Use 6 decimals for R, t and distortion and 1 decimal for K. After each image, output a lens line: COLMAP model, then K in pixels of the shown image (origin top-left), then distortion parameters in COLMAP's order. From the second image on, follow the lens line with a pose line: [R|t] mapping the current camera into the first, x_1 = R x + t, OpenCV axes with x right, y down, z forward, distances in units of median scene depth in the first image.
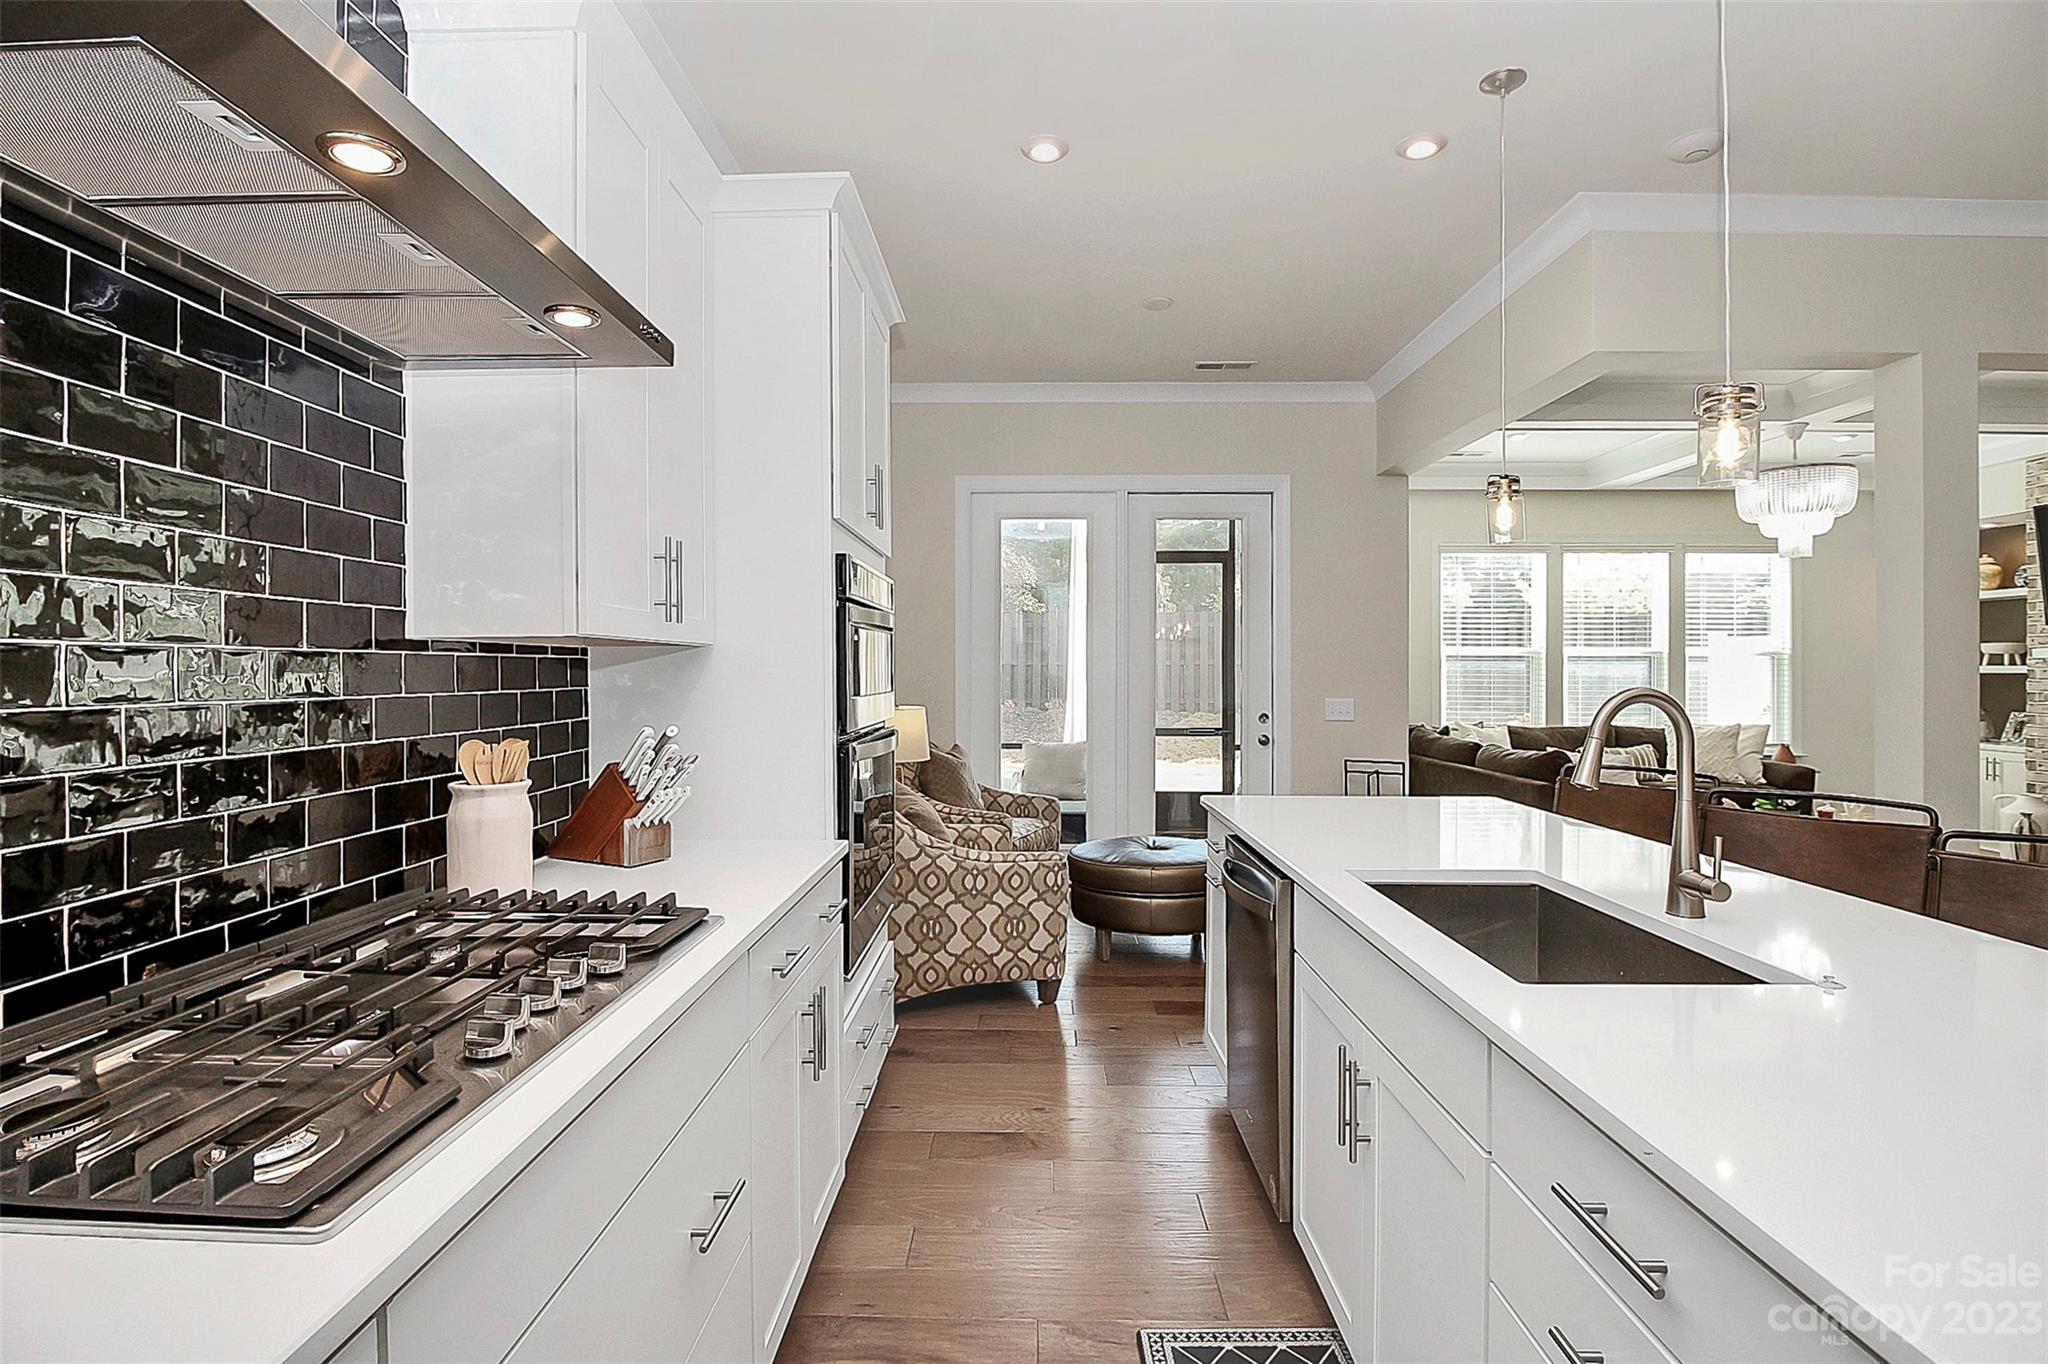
lens RADIAL K [[982.2, 0, 1019.1], [0, 982.2, 672.8], [0, 0, 1]] dist [-0.001251, -0.011688]
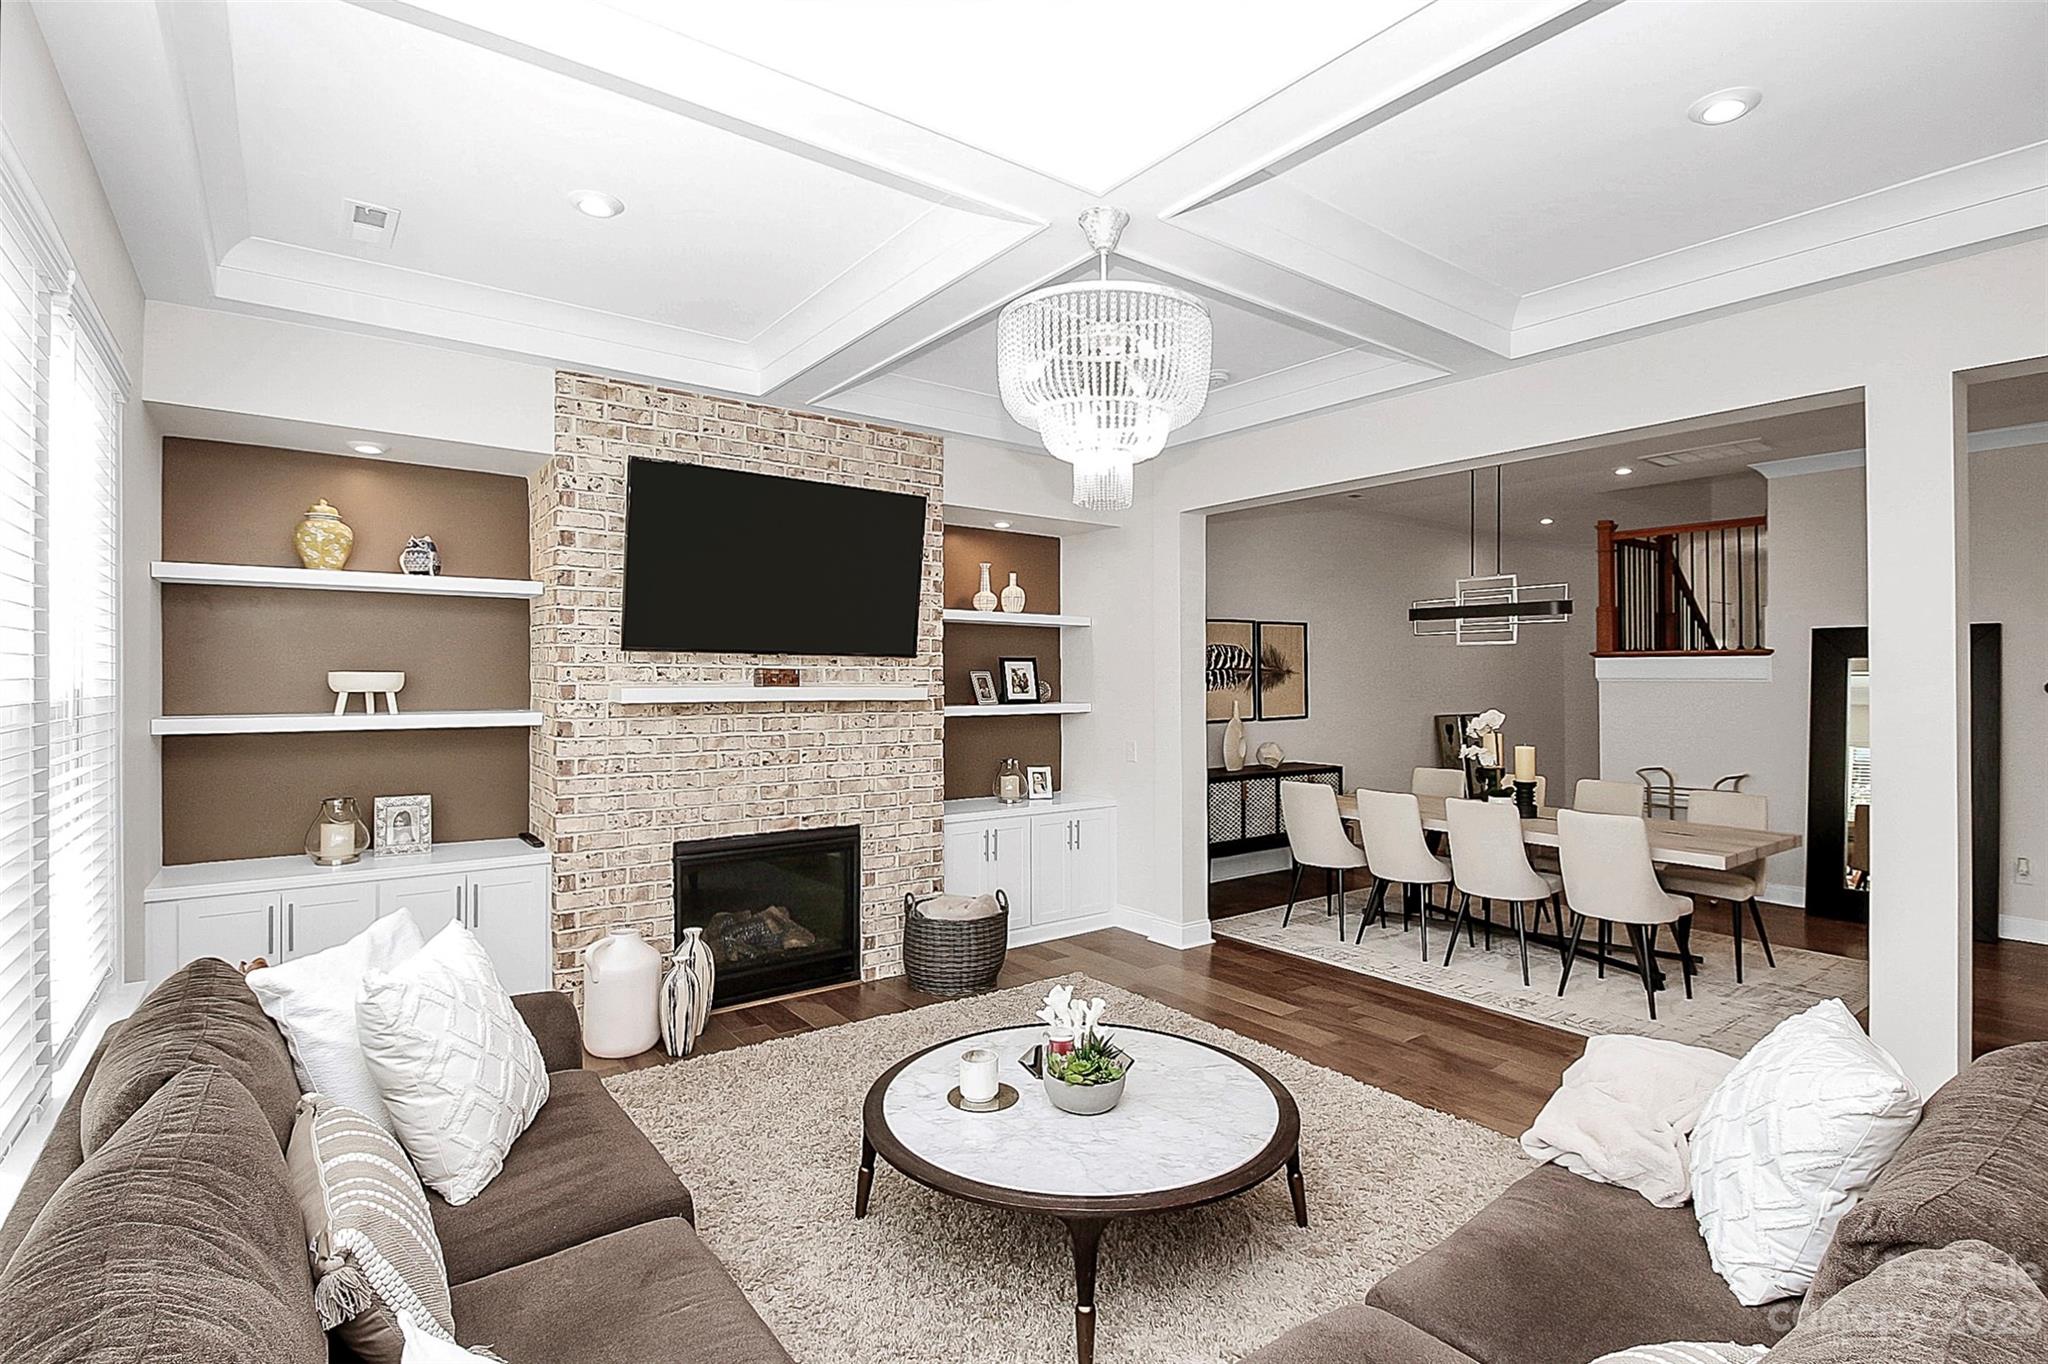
lens RADIAL K [[970.6, 0, 1027.9], [0, 970.6, 671.7], [0, 0, 1]] dist [0.001829, -0.012307]
pose [[-0.609109, 0.001158, 0.793086, 0.705799], [-0.001754, 0.999995, -0.002808, -0.058836], [-0.793085, -0.003101, -0.609104, 2.011017]]
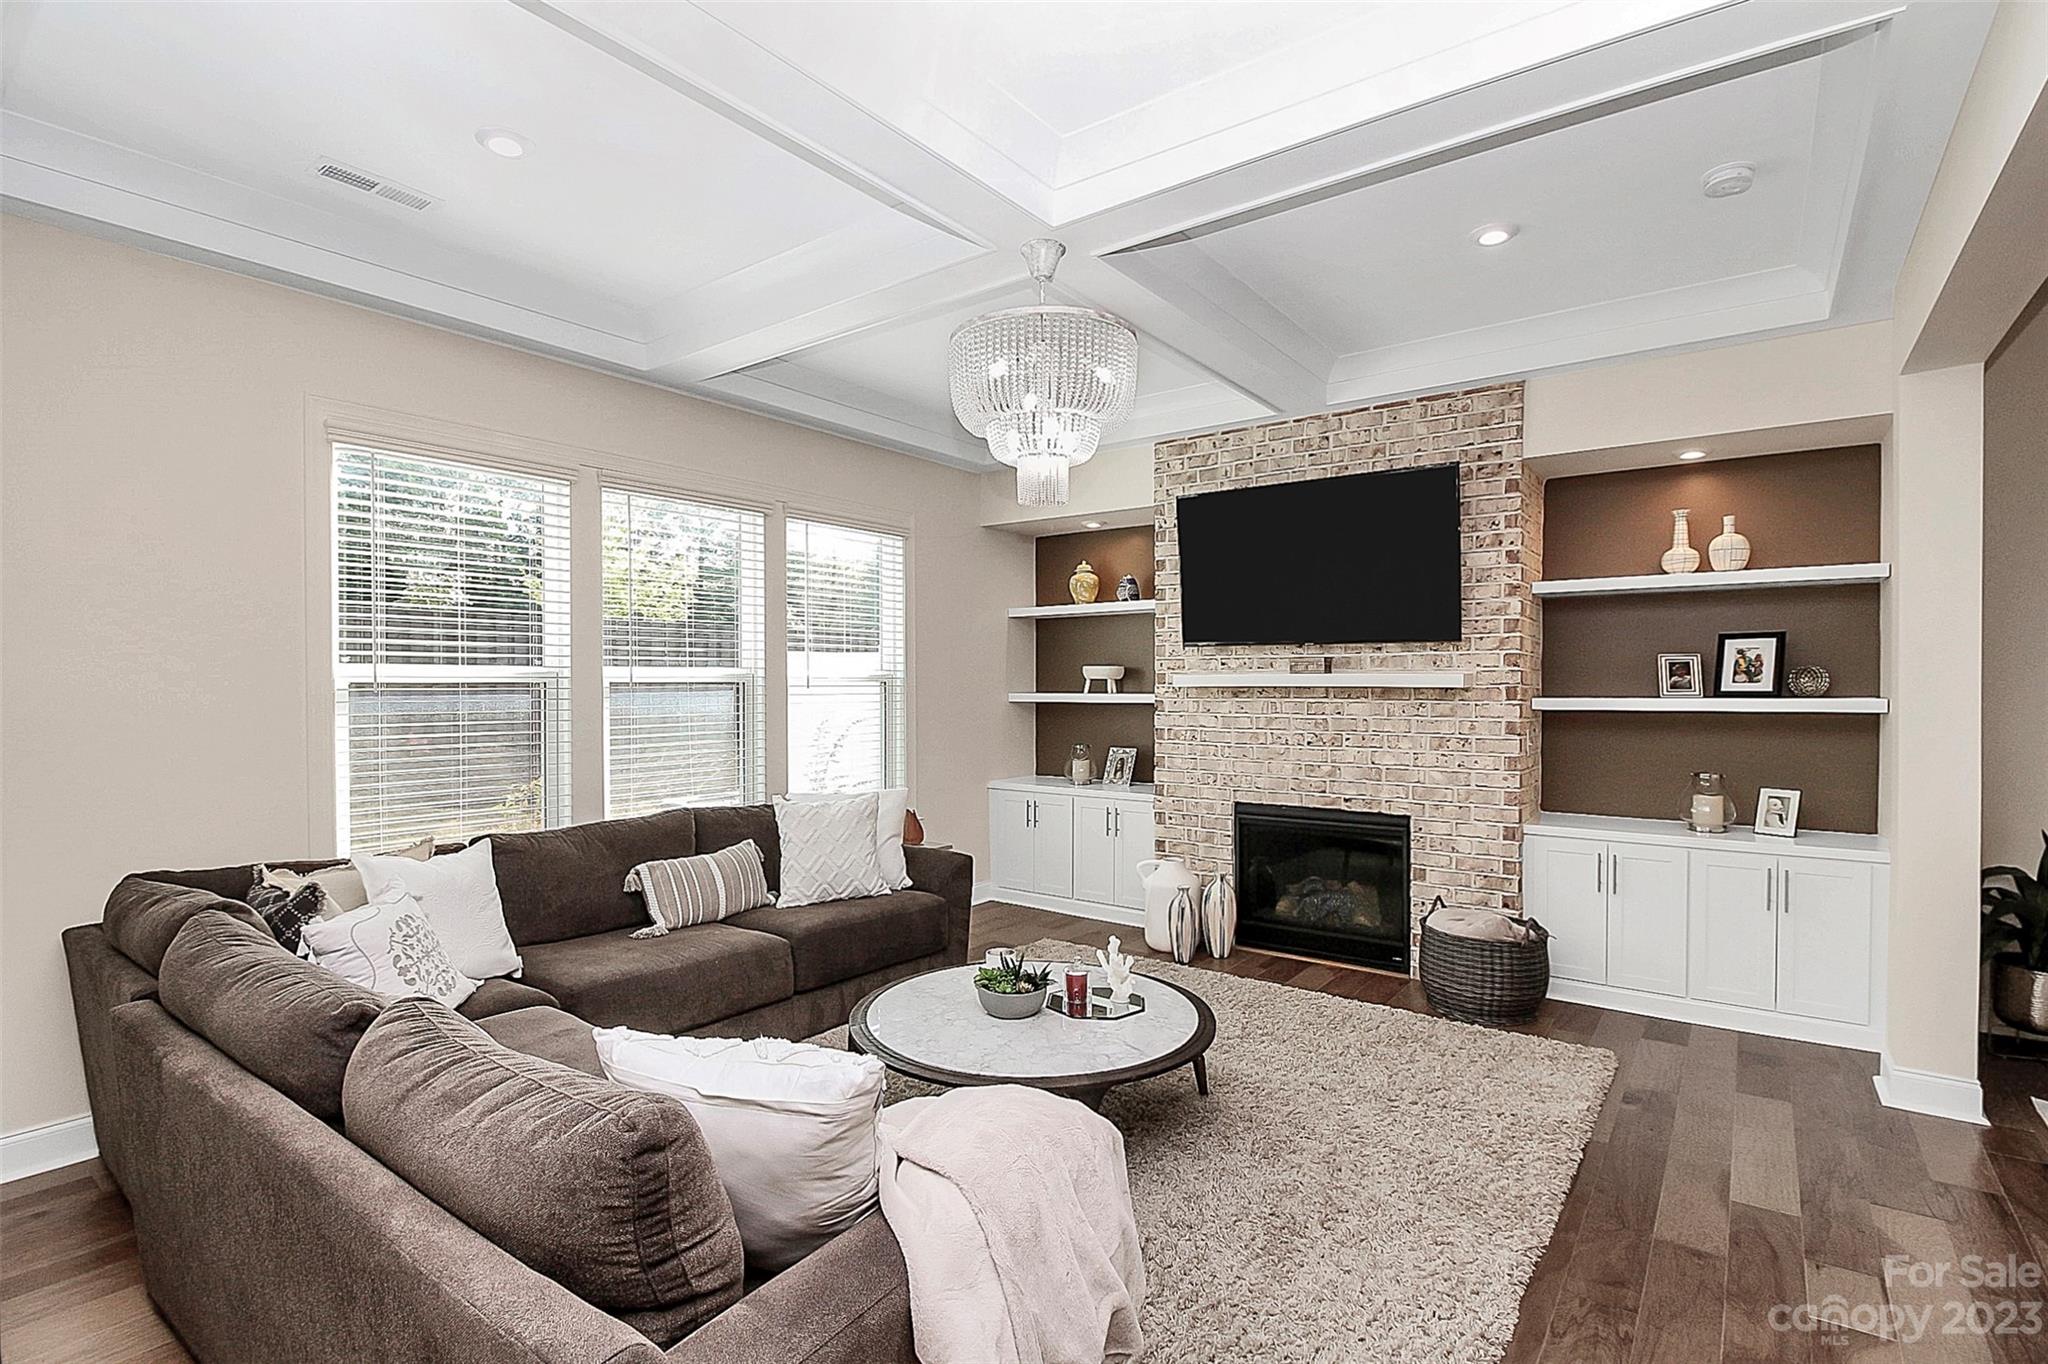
lens RADIAL K [[957.3, 0, 1023.4], [0, 957.3, 689.3], [0, 0, 1]] dist [0.000179, -0.013918]
pose [[0.590556, -0.012108, 0.806906, 0.581306], [0.006956, 0.999927, 0.009914, -0.037945], [-0.806967, -0.000241, 0.590597, 1.089655]]
